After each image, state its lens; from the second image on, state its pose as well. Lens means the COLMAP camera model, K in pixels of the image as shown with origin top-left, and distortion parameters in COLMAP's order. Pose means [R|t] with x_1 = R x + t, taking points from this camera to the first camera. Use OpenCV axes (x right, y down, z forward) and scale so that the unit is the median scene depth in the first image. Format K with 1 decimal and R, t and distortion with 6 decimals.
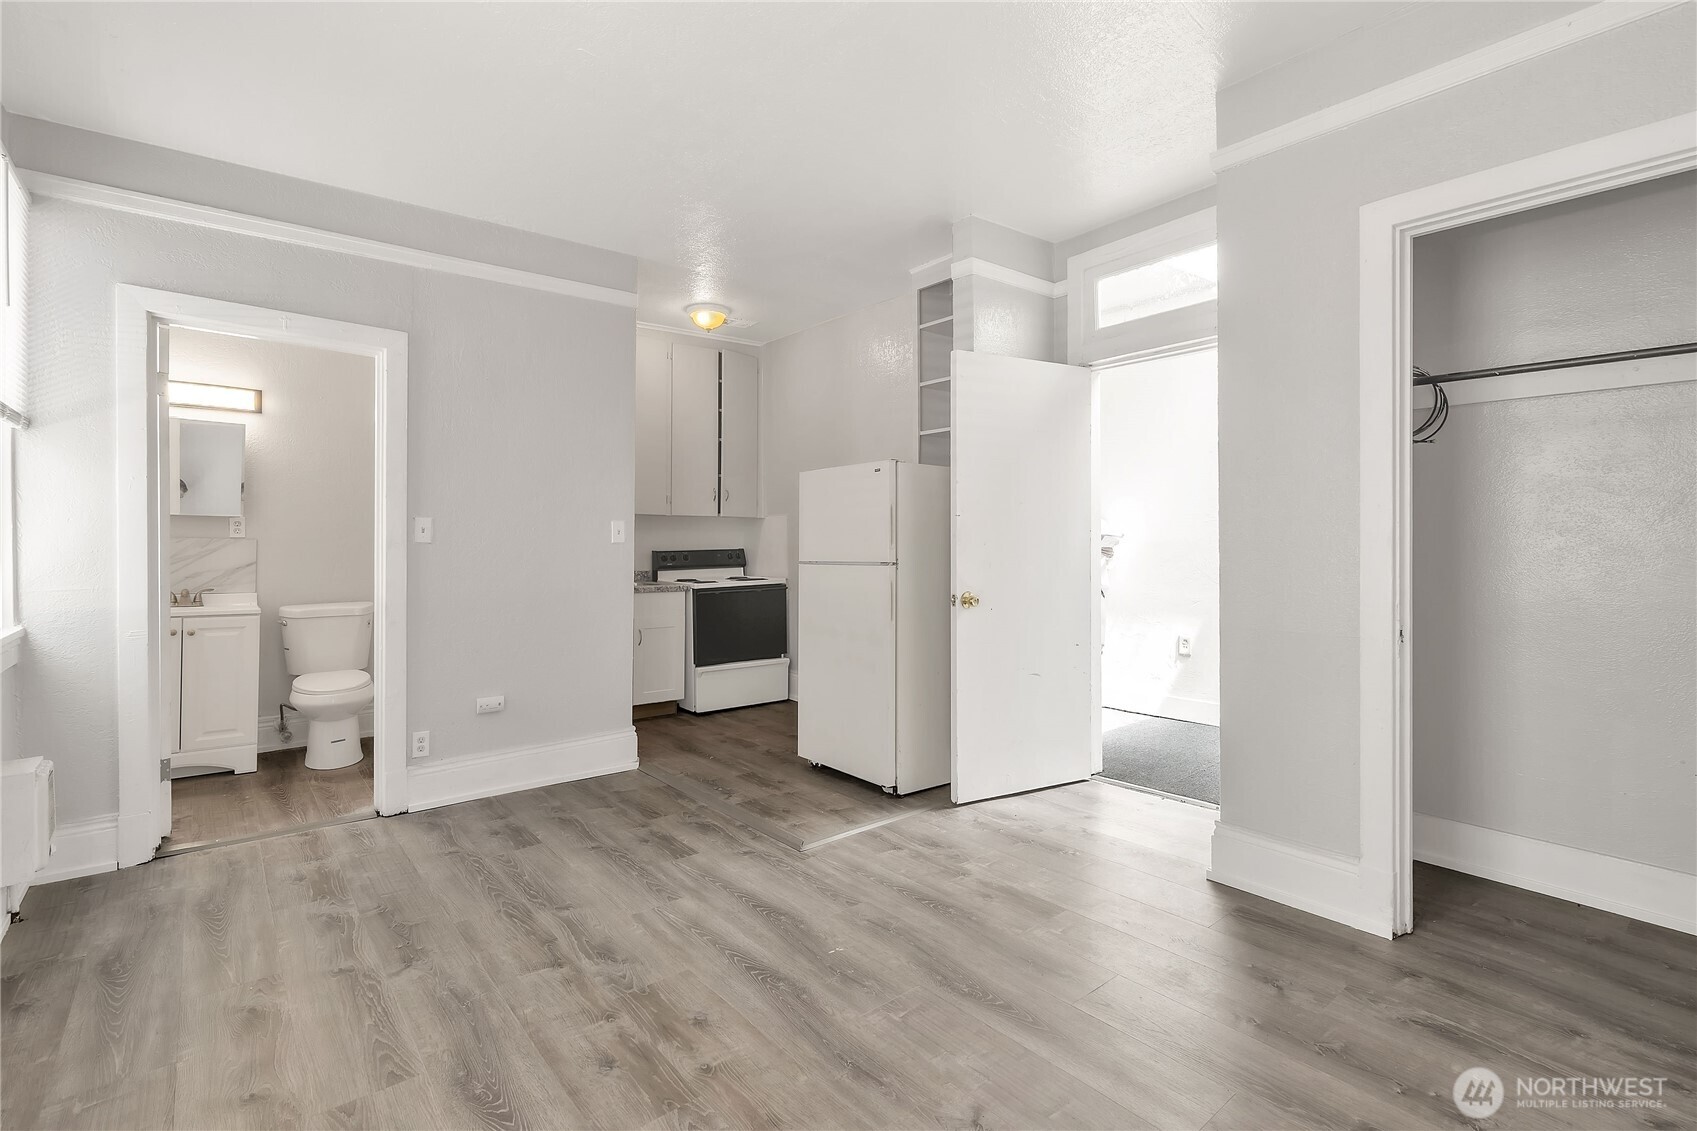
lens RADIAL K [[785.0, 0, 841.5], [0, 785.0, 542.5], [0, 0, 1]] dist [-0.000783, -0.000399]
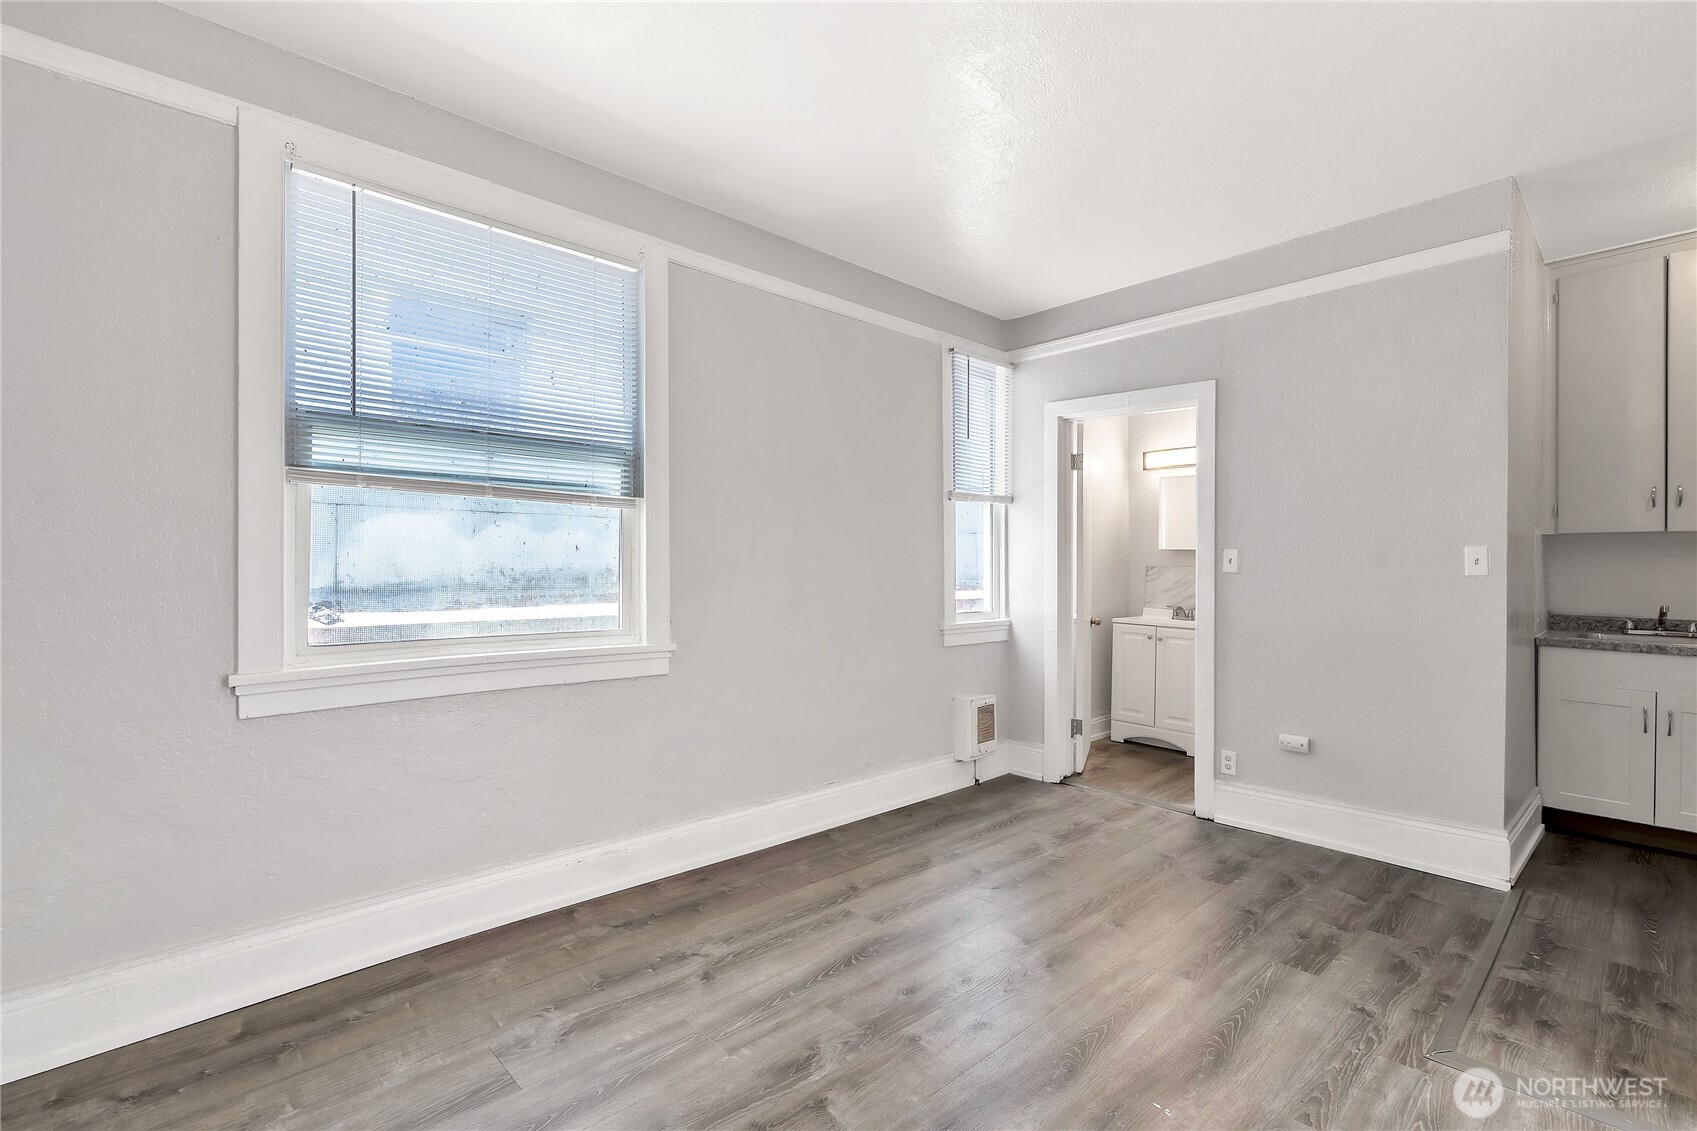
lens RADIAL K [[768.8, 0, 848.5], [0, 768.8, 565.5], [0, 0, 1]] dist [0.000535, -0.000424]
pose [[0.075804, 0.000875, -0.997122, 0.573526], [-0.004962, 0.999988, 0.000500, -0.009534], [0.997110, 0.004910, 0.075808, 0.503563]]
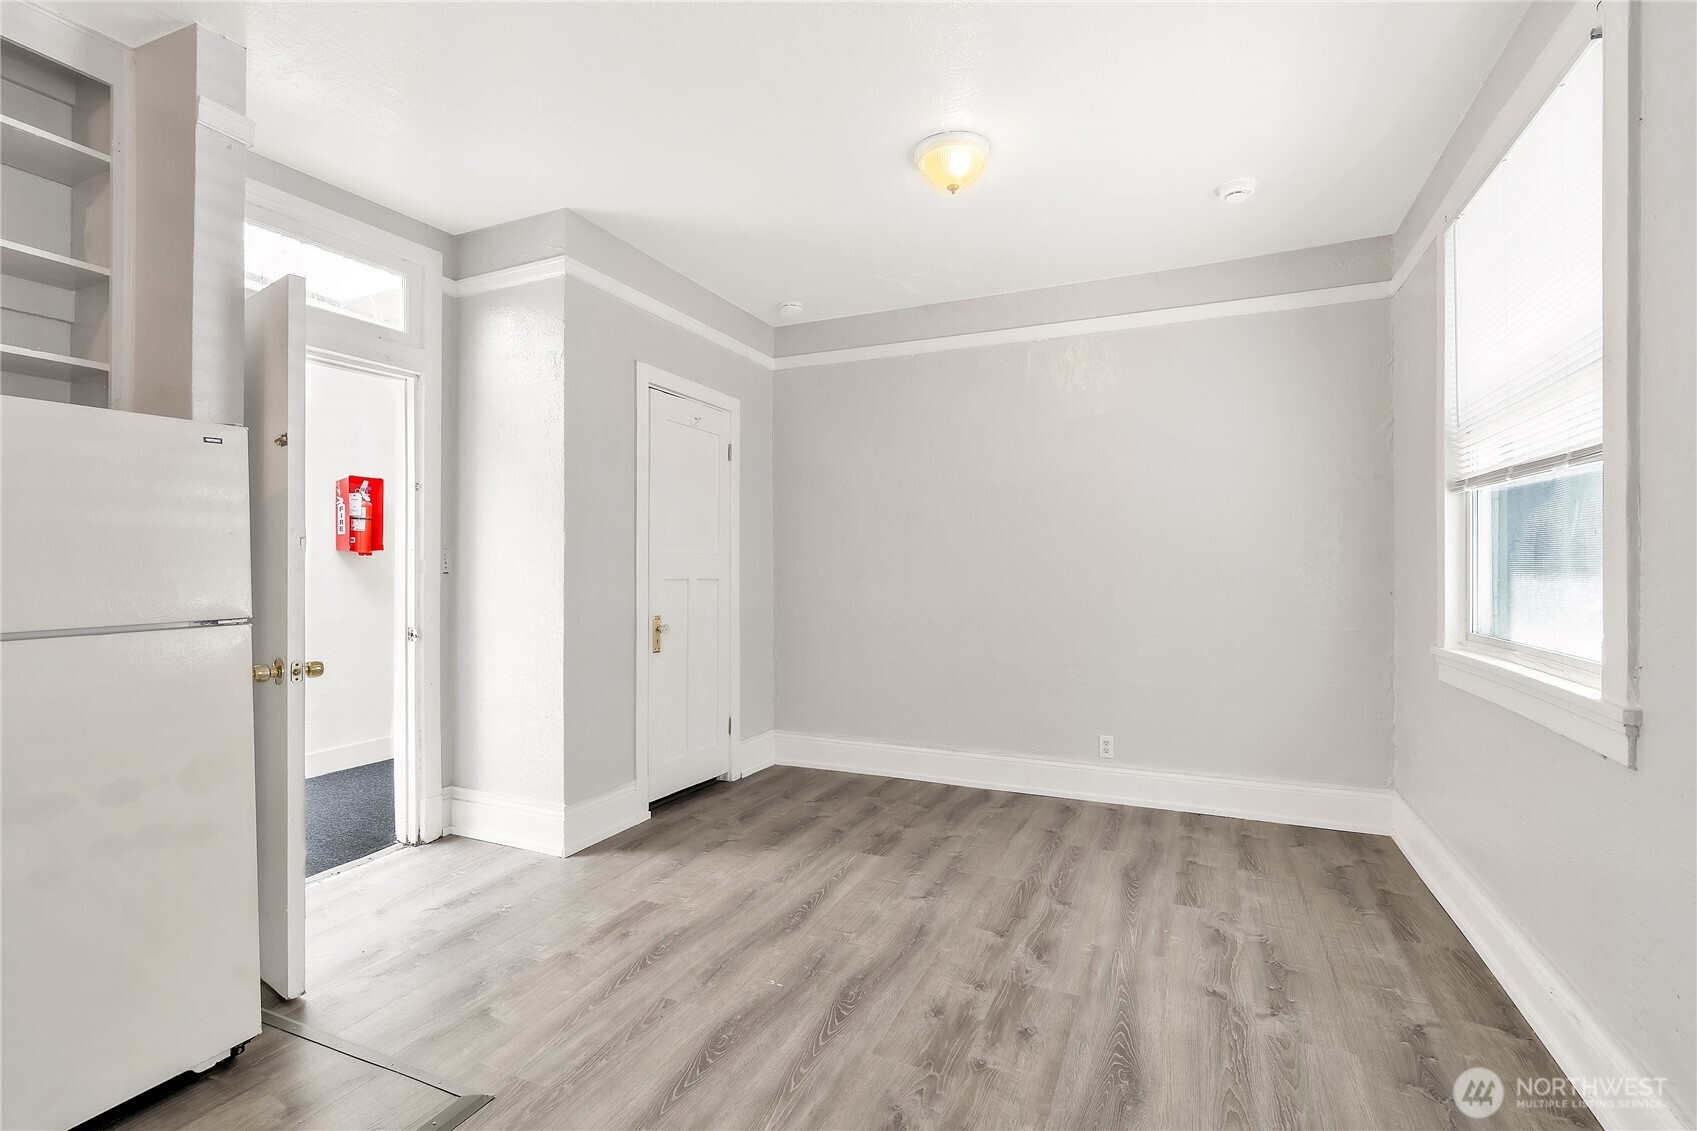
lens RADIAL K [[768.8, 0, 848.5], [0, 768.8, 565.5], [0, 0, 1]] dist [0.000535, -0.000424]
pose [[-0.448619, 0.011846, 0.893645, -0.740383], [0.010284, 0.999914, -0.008093, -0.003328], [-0.893664, 0.005560, -0.448702, 1.076870]]
